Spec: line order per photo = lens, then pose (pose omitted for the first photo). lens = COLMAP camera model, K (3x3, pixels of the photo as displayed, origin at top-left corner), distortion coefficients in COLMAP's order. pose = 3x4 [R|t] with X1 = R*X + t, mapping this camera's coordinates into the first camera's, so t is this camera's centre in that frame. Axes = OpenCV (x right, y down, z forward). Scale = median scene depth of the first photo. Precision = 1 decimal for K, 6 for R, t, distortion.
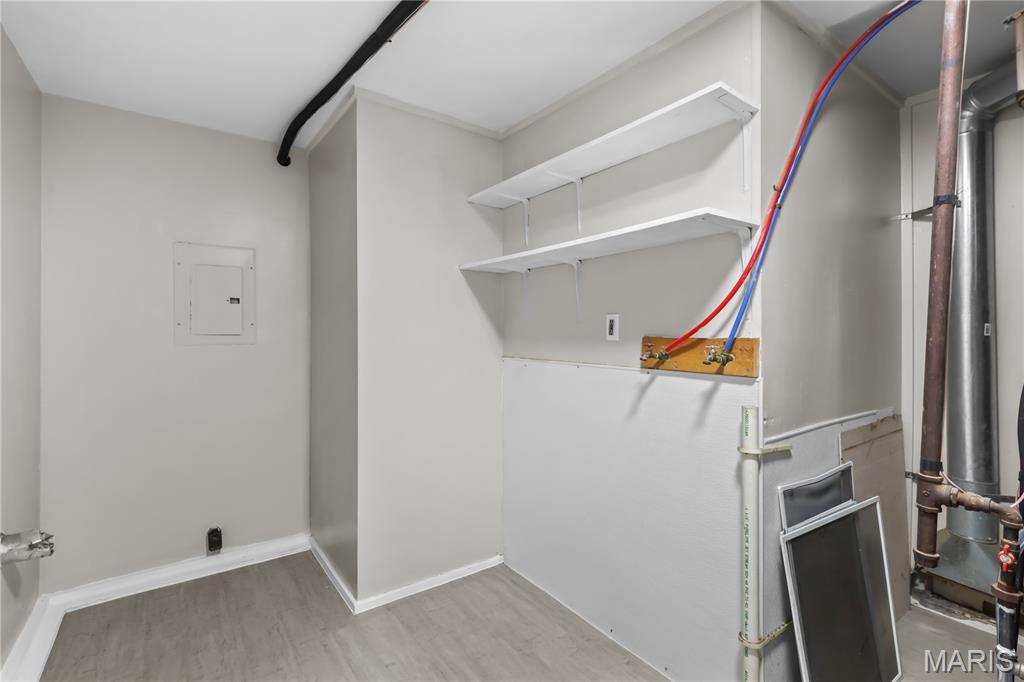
lens RADIAL K [[474.3, 0, 511.4], [0, 474.3, 340.0], [0, 0, 1]] dist [0.004249, -0.000885]
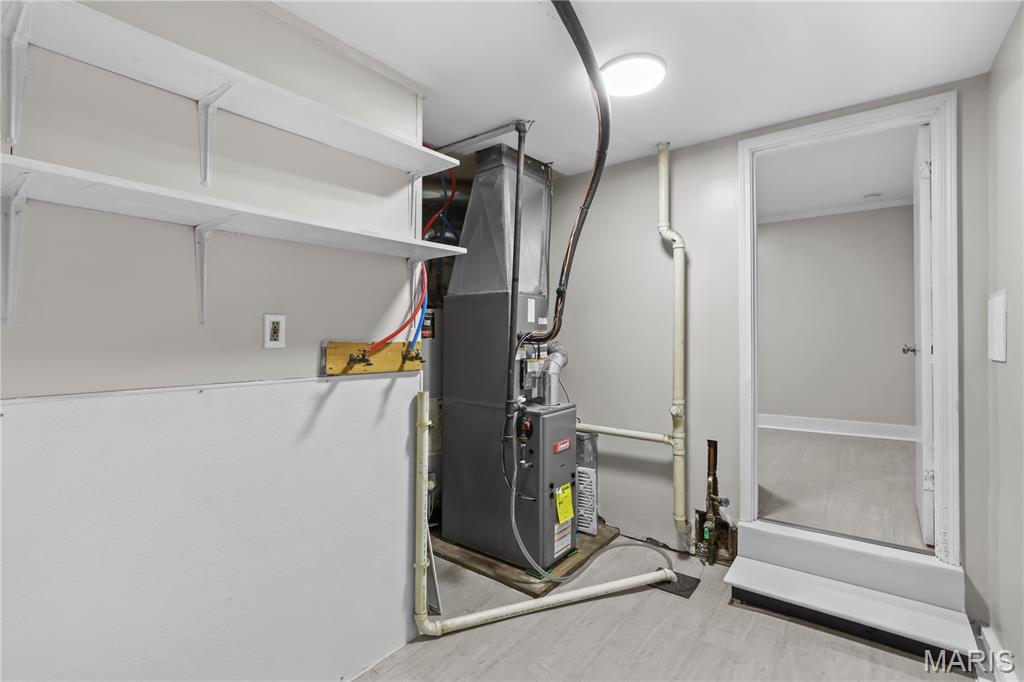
lens RADIAL K [[474.3, 0, 509.9], [0, 474.3, 330.4], [0, 0, 1]] dist [0.004249, -0.000885]
pose [[-0.290630, 0.000470, 0.956835, -0.703754], [0.005154, 0.999986, 0.001075, -0.029049], [-0.956822, 0.005244, -0.290628, 0.921892]]
